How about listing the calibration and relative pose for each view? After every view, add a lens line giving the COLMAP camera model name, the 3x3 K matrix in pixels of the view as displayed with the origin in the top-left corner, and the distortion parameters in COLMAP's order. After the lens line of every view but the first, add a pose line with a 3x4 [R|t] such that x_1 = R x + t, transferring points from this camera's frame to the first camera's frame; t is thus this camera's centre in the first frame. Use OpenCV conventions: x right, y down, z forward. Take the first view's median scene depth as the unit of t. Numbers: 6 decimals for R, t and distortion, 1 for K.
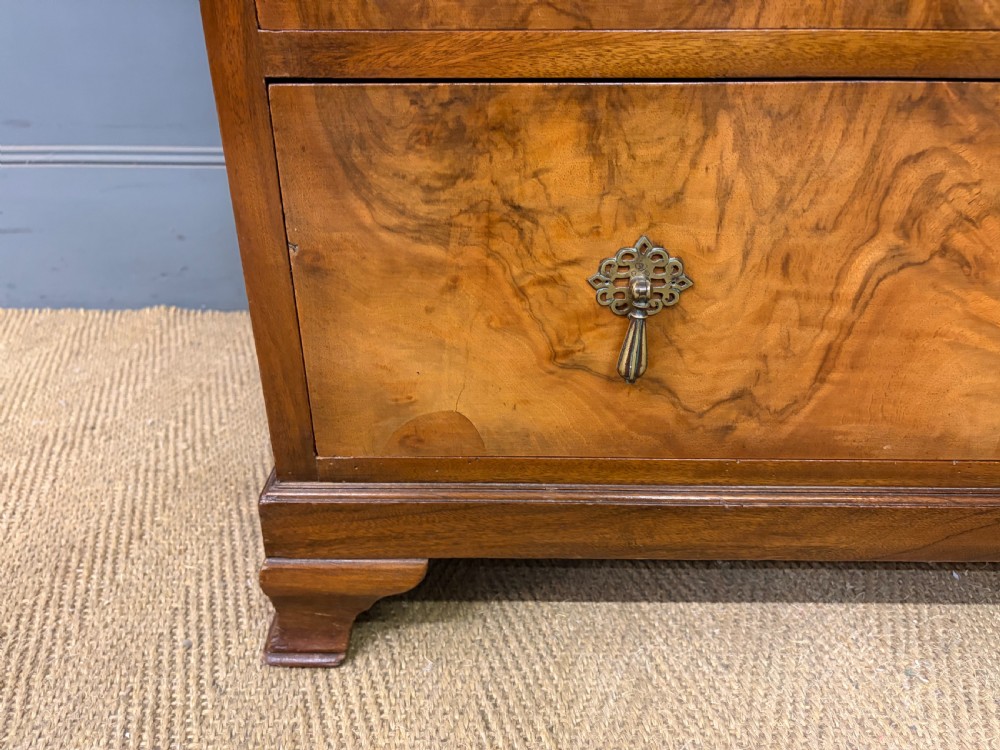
lens RADIAL K [[762.0, 0, 491.7], [0, 762.0, 378.5], [0, 0, 1]] dist [0.052573, -0.068887]
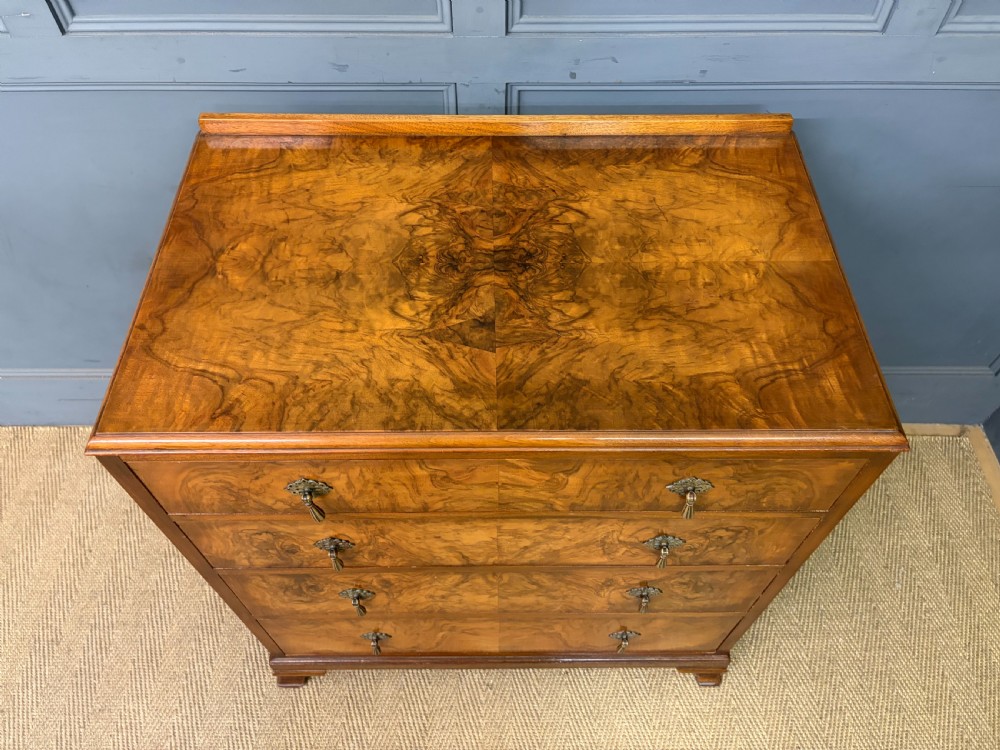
lens RADIAL K [[762.0, 0, 499.8], [0, 762.0, 377.8], [0, 0, 1]] dist [0.052573, -0.068887]
pose [[0.999837, -0.013210, 0.012305, 0.639301], [0.005809, 0.880747, 0.473551, -2.433436], [-0.017094, -0.473402, 0.880681, -1.273102]]
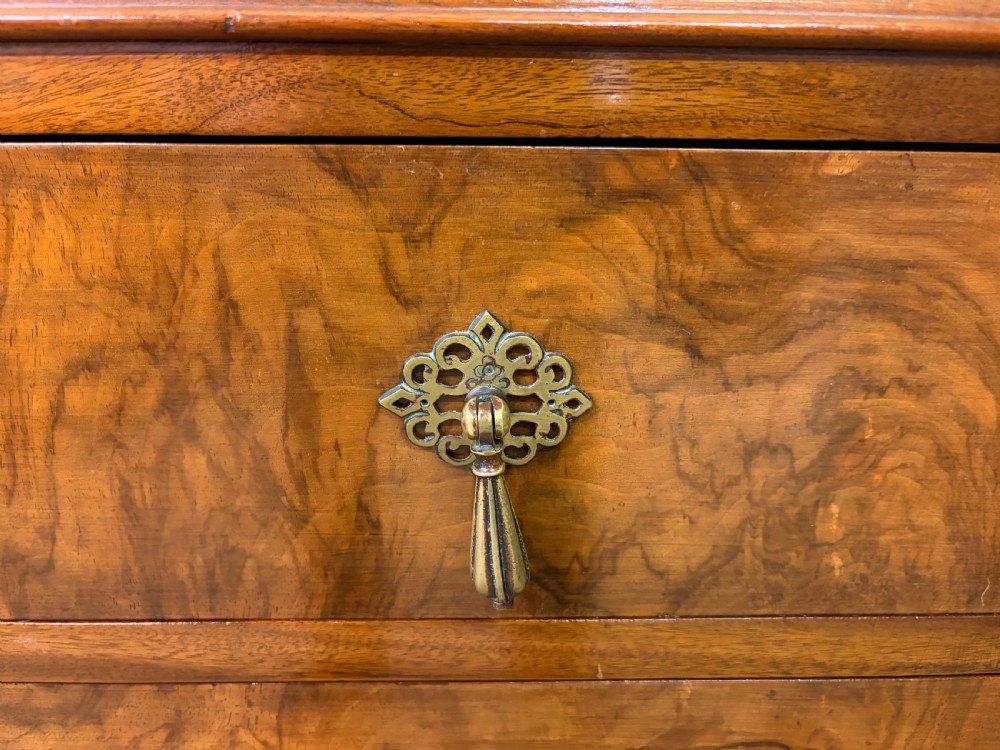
lens RADIAL K [[762.0, 0, 503.1], [0, 762.0, 385.5], [0, 0, 1]] dist [0.052573, -0.068887]
pose [[0.999416, 0.000706, 0.034163, 1.145888], [0.004526, 0.988244, -0.152821, -1.187195], [-0.033870, 0.152886, 0.987663, -0.116071]]
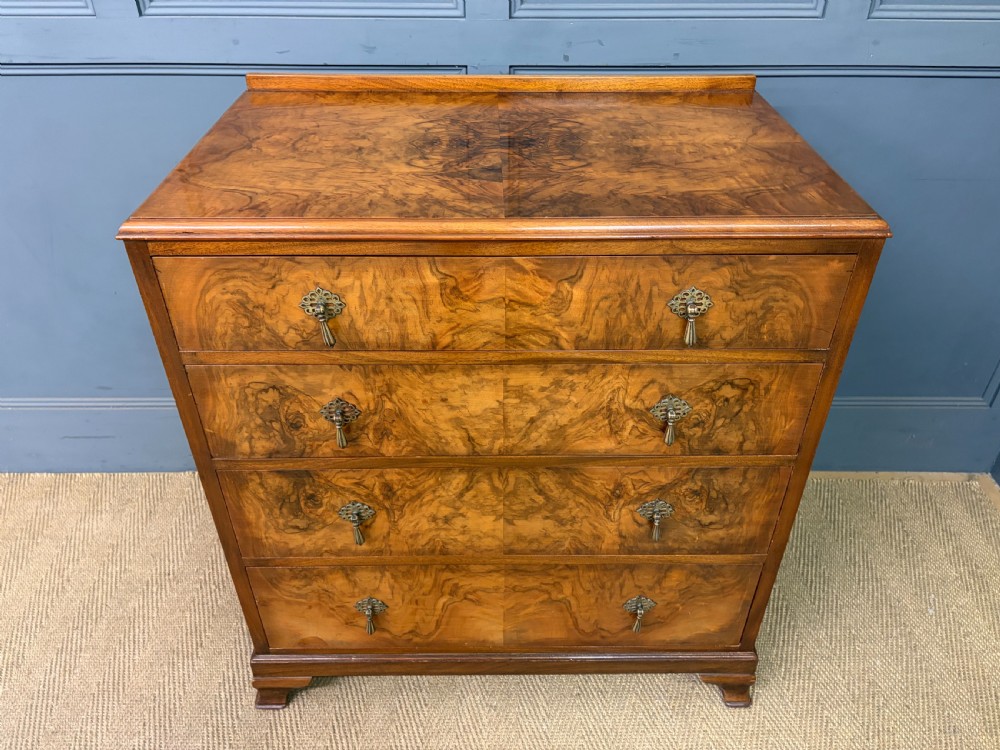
lens RADIAL K [[762.0, 0, 500.9], [0, 762.0, 376.8], [0, 0, 1]] dist [0.052573, -0.068887]
pose [[0.999777, -0.009333, 0.018925, 0.603848], [0.006101, 0.986410, 0.164188, -1.393450], [-0.020200, -0.164036, 0.986248, -1.714686]]
